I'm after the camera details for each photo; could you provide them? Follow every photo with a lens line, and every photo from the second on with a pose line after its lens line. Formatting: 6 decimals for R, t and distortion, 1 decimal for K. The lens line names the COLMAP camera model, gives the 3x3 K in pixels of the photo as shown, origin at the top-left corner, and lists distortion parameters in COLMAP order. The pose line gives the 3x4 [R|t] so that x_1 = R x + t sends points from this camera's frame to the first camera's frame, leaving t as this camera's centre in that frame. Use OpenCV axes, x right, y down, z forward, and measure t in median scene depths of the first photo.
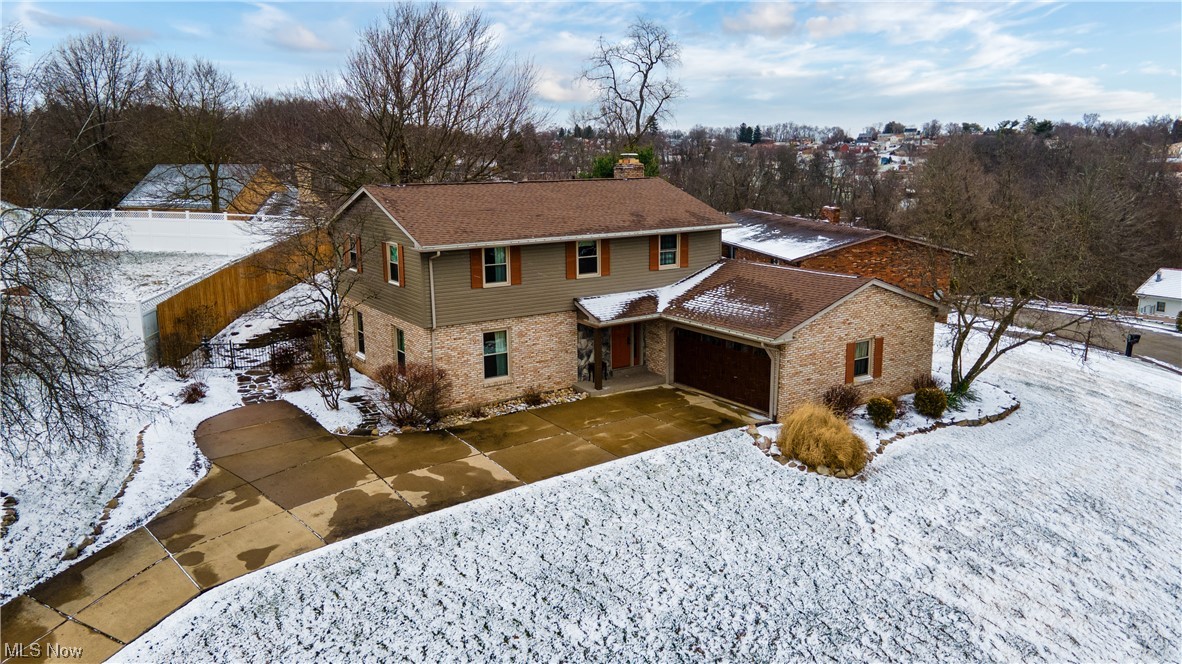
lens RADIAL K [[858.4, 0, 591.0], [0, 858.4, 332.0], [0, 0, 1]] dist [0.043310, 0.002301]
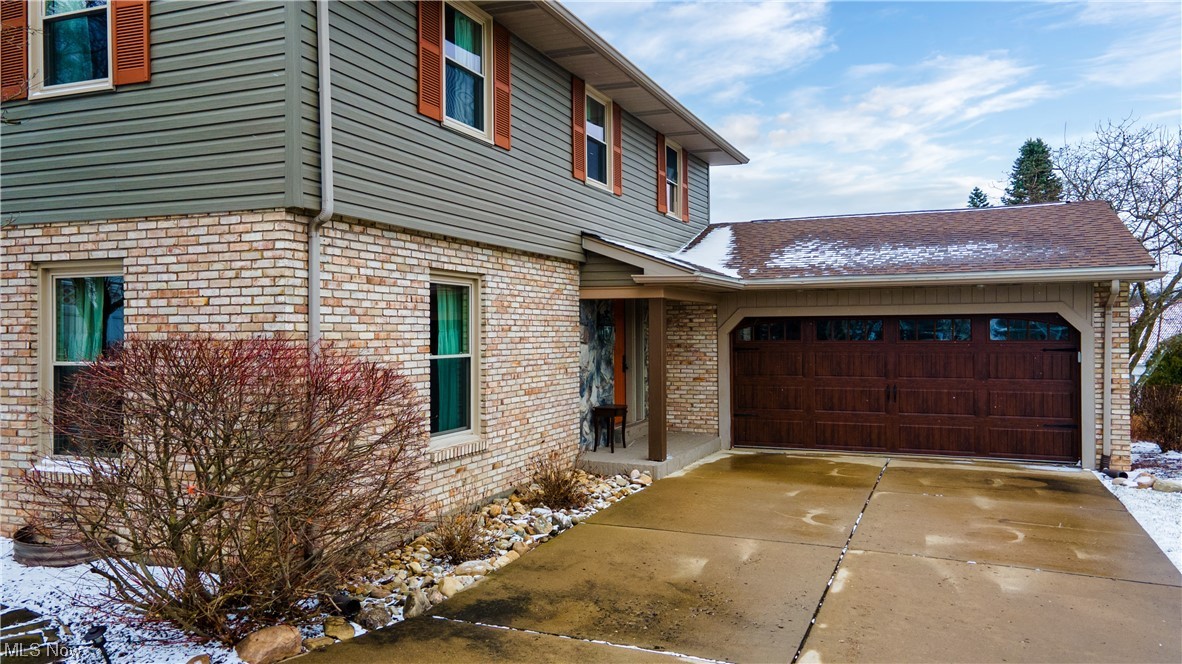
lens RADIAL K [[858.4, 0, 591.0], [0, 858.4, 332.0], [0, 0, 1]] dist [0.043310, 0.002301]
pose [[0.836080, -0.001693, 0.548605, -0.302153], [0.116326, 0.977804, -0.174264, 0.097404], [-0.536133, 0.209515, 0.817719, 0.895611]]
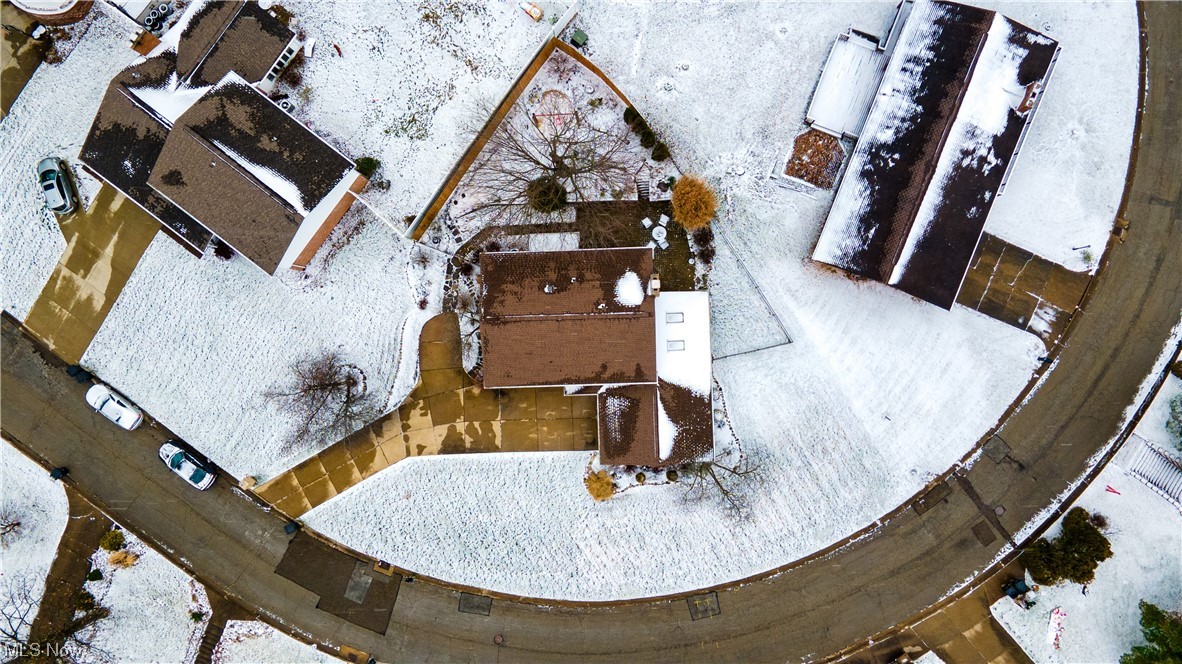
lens RADIAL K [[858.4, 0, 591.0], [0, 858.4, 332.0], [0, 0, 1]] dist [0.043310, 0.002301]
pose [[0.851485, 0.524038, -0.018889, 0.030924], [-0.099499, 0.196828, 0.975376, -2.919020], [0.514852, -0.828639, 0.219737, 0.827286]]
